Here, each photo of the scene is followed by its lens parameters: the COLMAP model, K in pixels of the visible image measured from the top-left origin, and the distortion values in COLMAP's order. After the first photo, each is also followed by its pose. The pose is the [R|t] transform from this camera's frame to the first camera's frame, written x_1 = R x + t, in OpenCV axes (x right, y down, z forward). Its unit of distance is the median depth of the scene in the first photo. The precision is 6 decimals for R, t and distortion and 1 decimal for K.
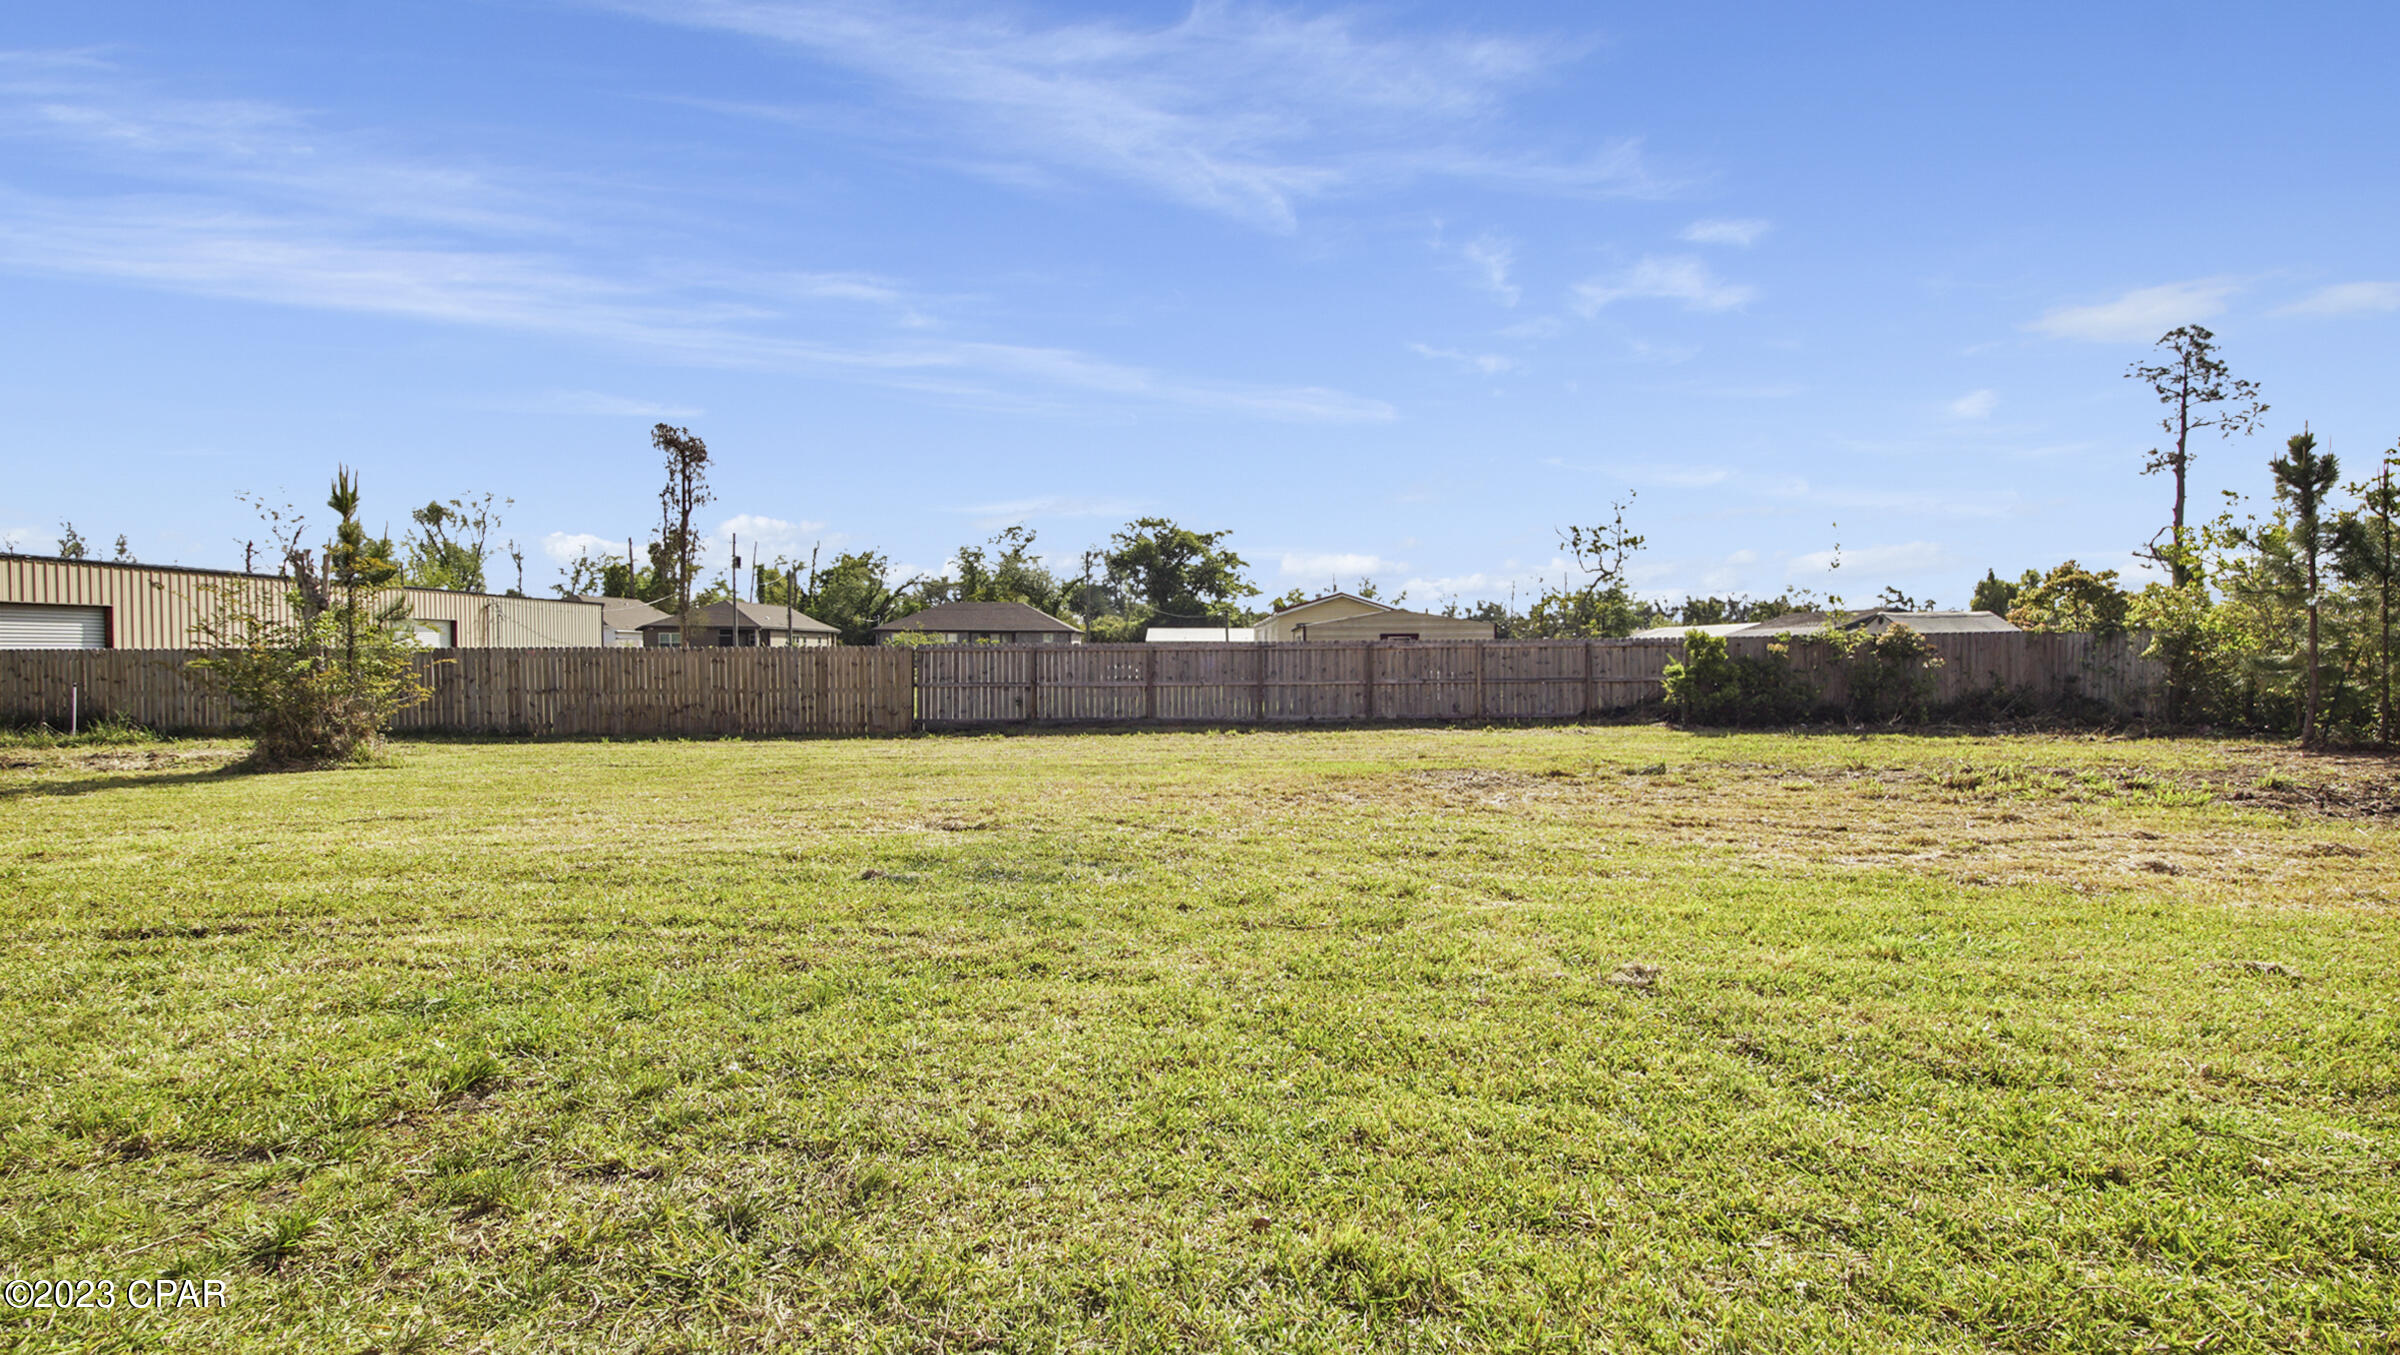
lens RADIAL K [[984.8, 0, 1202.0], [0, 984.8, 736.5], [0, 0, 1]] dist [0.001842, -0.004110]
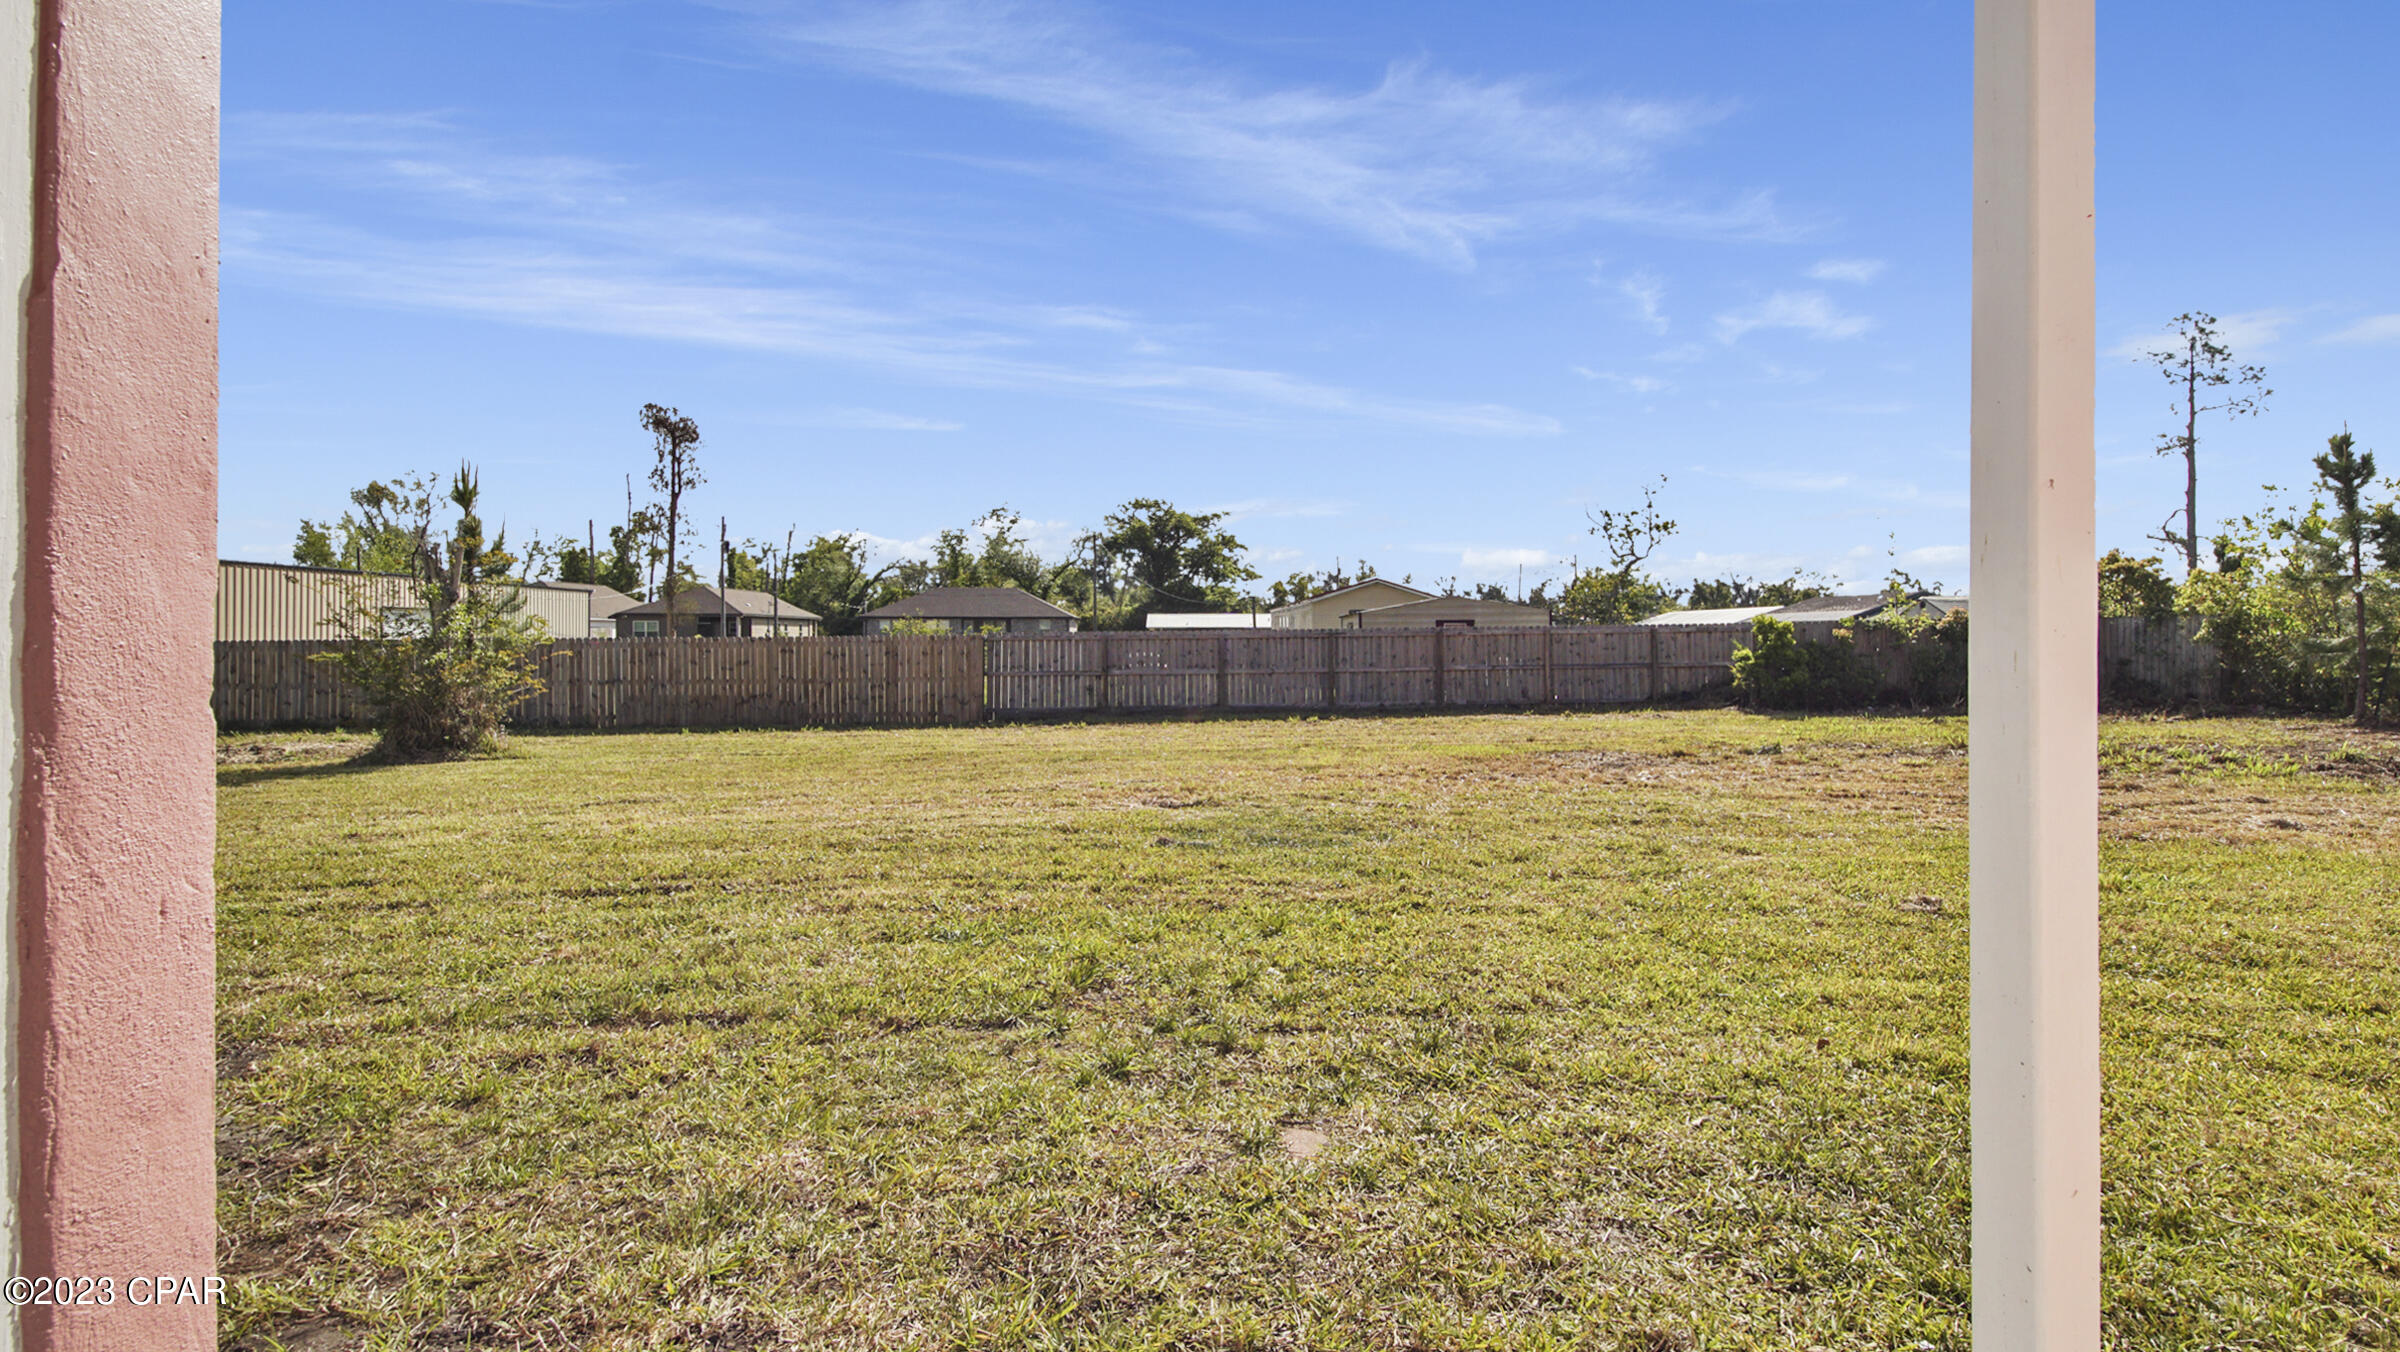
lens RADIAL K [[1059.2, 0, 1195.0], [0, 1059.2, 664.3], [0, 0, 1]] dist [0.003597, 0.000167]
pose [[0.999501, -0.005183, 0.031165, -0.114127], [0.007056, 0.998156, -0.060283, 0.003990], [-0.030795, 0.060473, 0.997695, -0.074550]]
